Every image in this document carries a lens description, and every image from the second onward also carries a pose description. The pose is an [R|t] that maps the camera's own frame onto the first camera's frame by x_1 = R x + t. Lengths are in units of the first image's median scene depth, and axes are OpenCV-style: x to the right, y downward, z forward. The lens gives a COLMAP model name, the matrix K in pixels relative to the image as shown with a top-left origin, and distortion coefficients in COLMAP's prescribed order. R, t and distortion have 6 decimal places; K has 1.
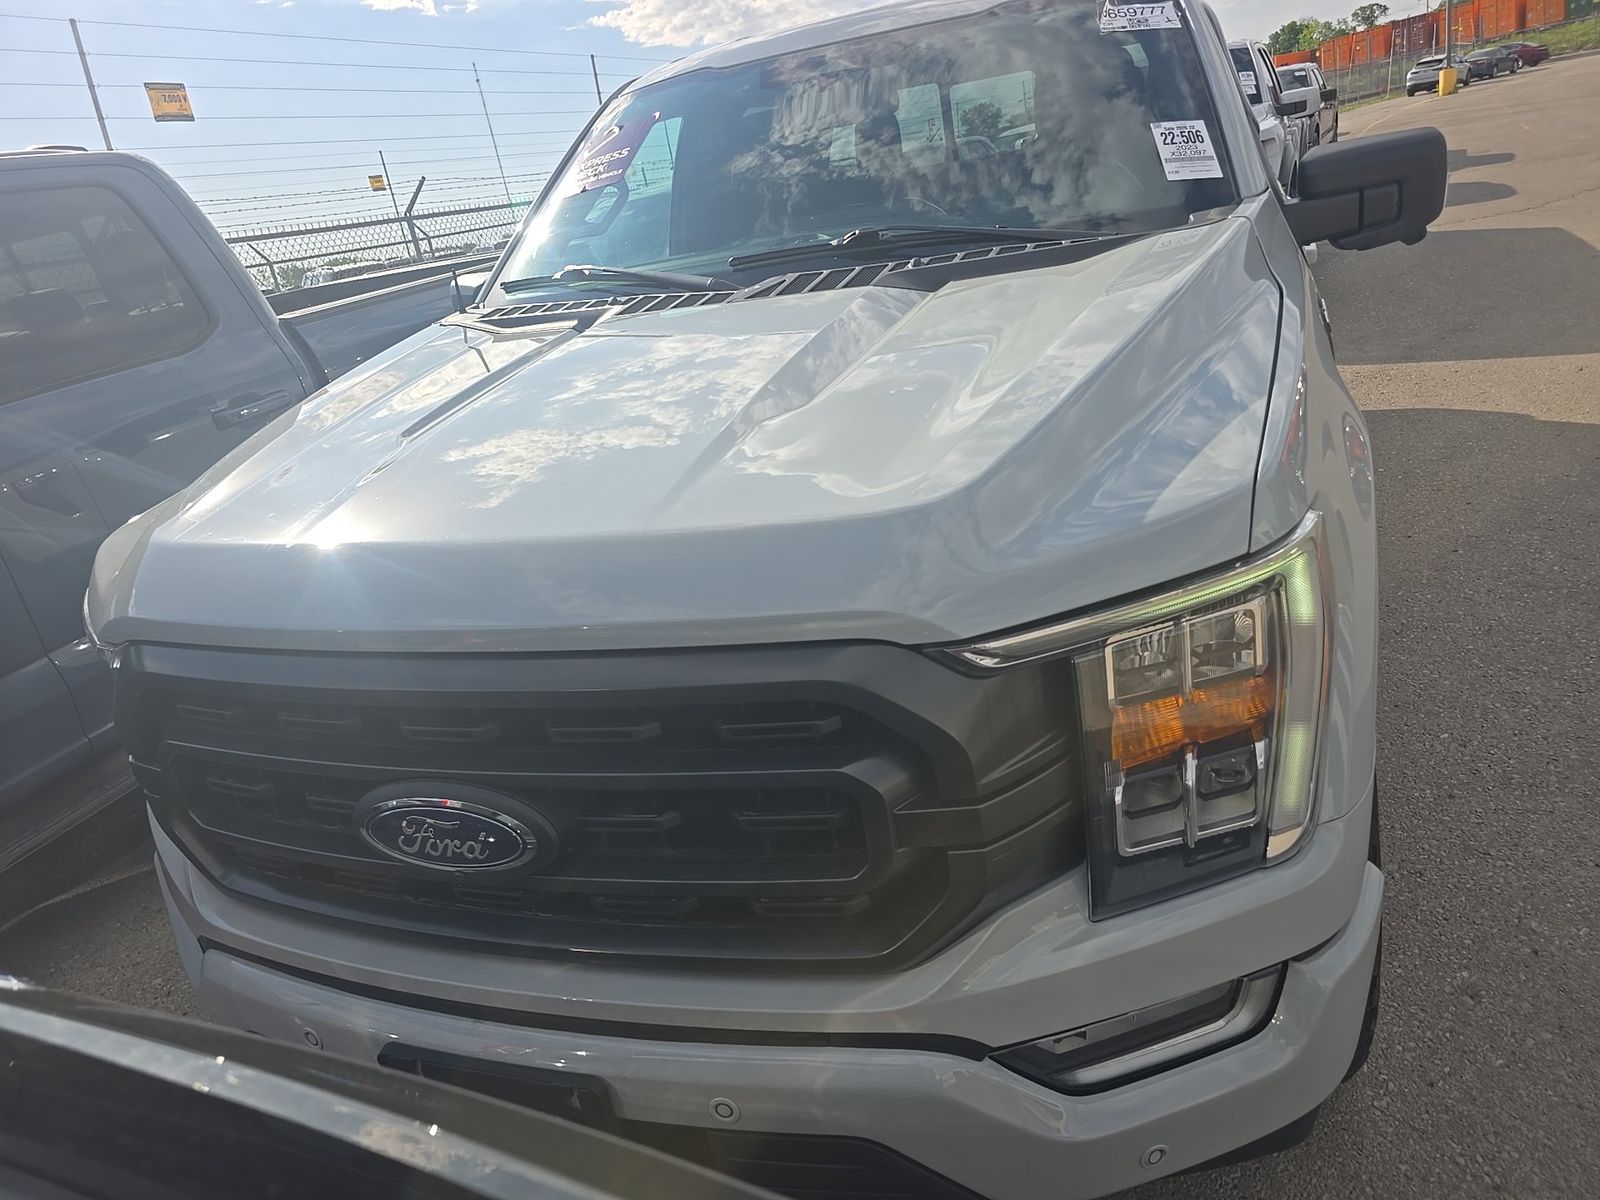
lens RADIAL K [[1108.8, 0, 806.1], [0, 1108.8, 602.5], [0, 0, 1]] dist [0.045695, -0.046773]
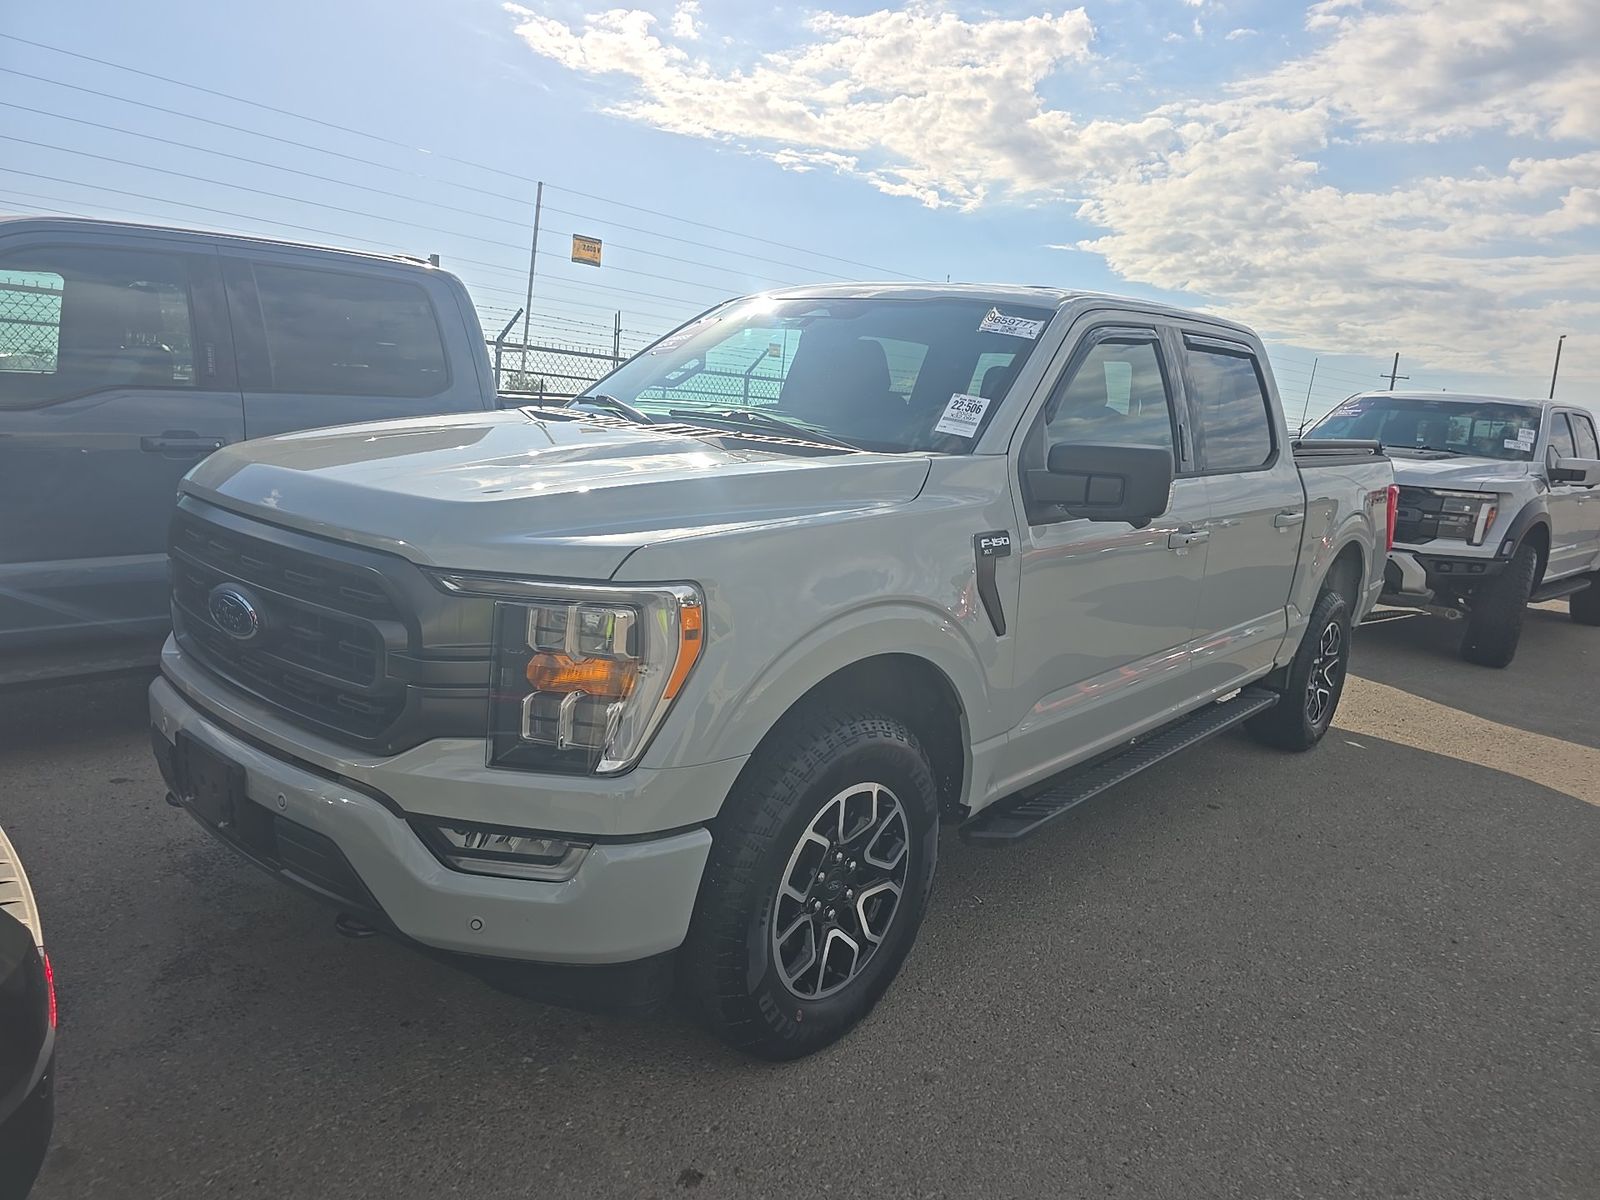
lens RADIAL K [[1108.8, 0, 796.7], [0, 1108.8, 596.2], [0, 0, 1]] dist [0.045695, -0.046773]
pose [[0.903615, 0.293154, -0.312314, 1.121197], [-0.345267, 0.930007, -0.126004, 0.091102], [0.253516, 0.221691, 0.941585, -0.538433]]
